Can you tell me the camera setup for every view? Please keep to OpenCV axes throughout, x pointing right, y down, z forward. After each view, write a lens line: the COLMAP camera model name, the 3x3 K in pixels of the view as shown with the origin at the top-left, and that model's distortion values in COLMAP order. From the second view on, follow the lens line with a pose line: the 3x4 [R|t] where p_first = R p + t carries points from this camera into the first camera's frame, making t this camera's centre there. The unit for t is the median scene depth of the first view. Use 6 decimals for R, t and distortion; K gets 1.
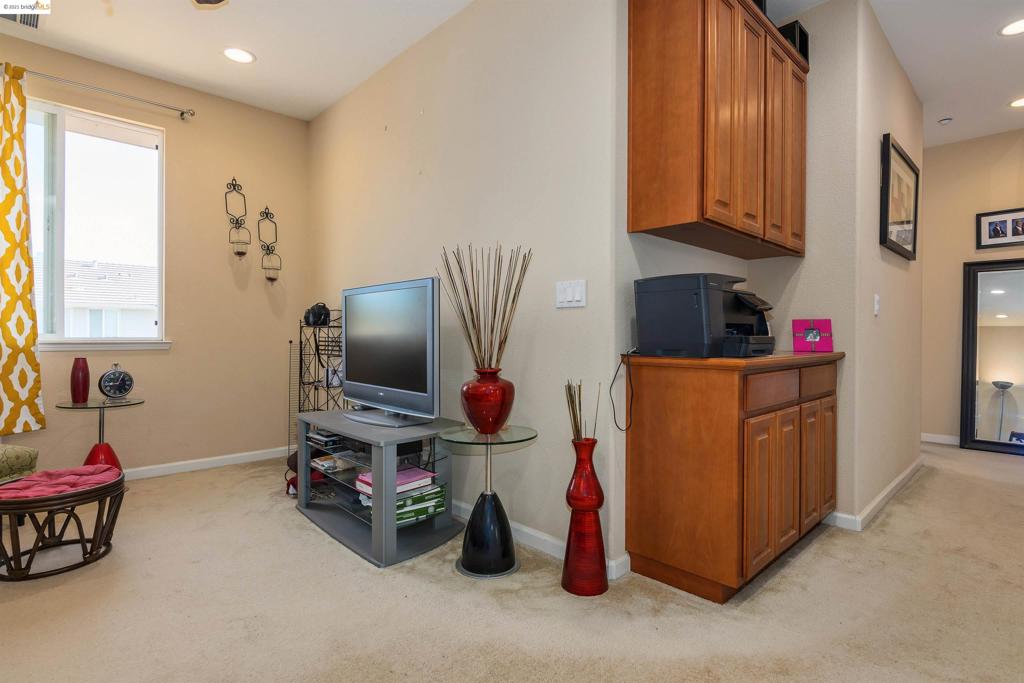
lens RADIAL K [[505.4, 0, 518.3], [0, 505.4, 339.3], [0, 0, 1]] dist [-0.007145, 0.003182]
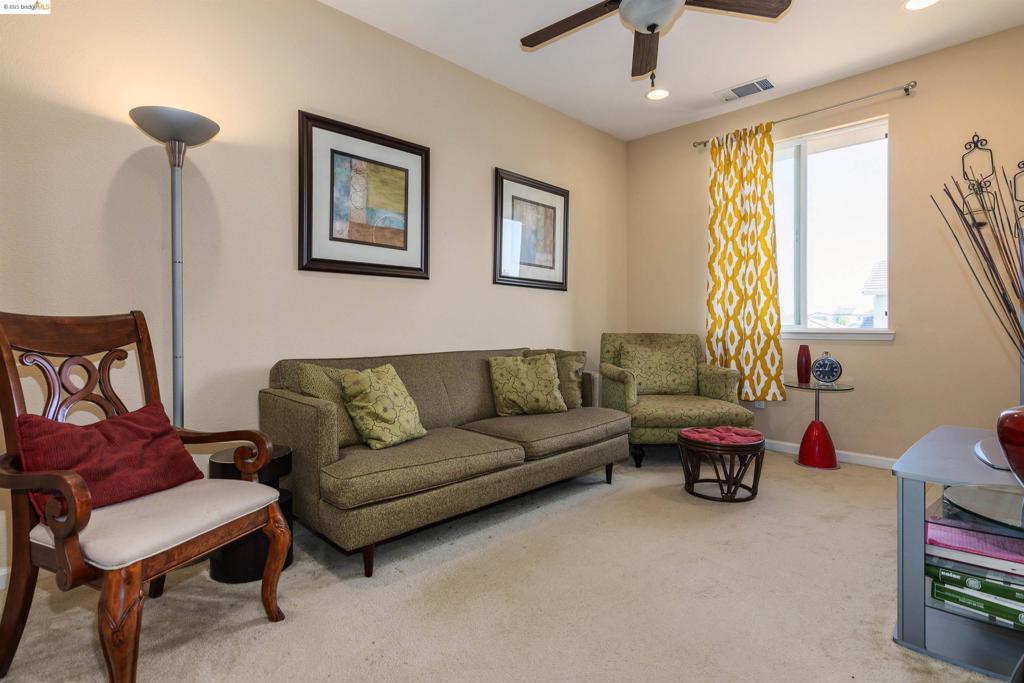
lens RADIAL K [[505.4, 0, 510.2], [0, 505.4, 330.0], [0, 0, 1]] dist [-0.007145, 0.003182]
pose [[0.015384, 0.004032, -0.999874, 0.309389], [-0.004771, 0.999981, 0.003959, -0.000410], [0.999870, 0.004709, 0.015403, 0.295520]]
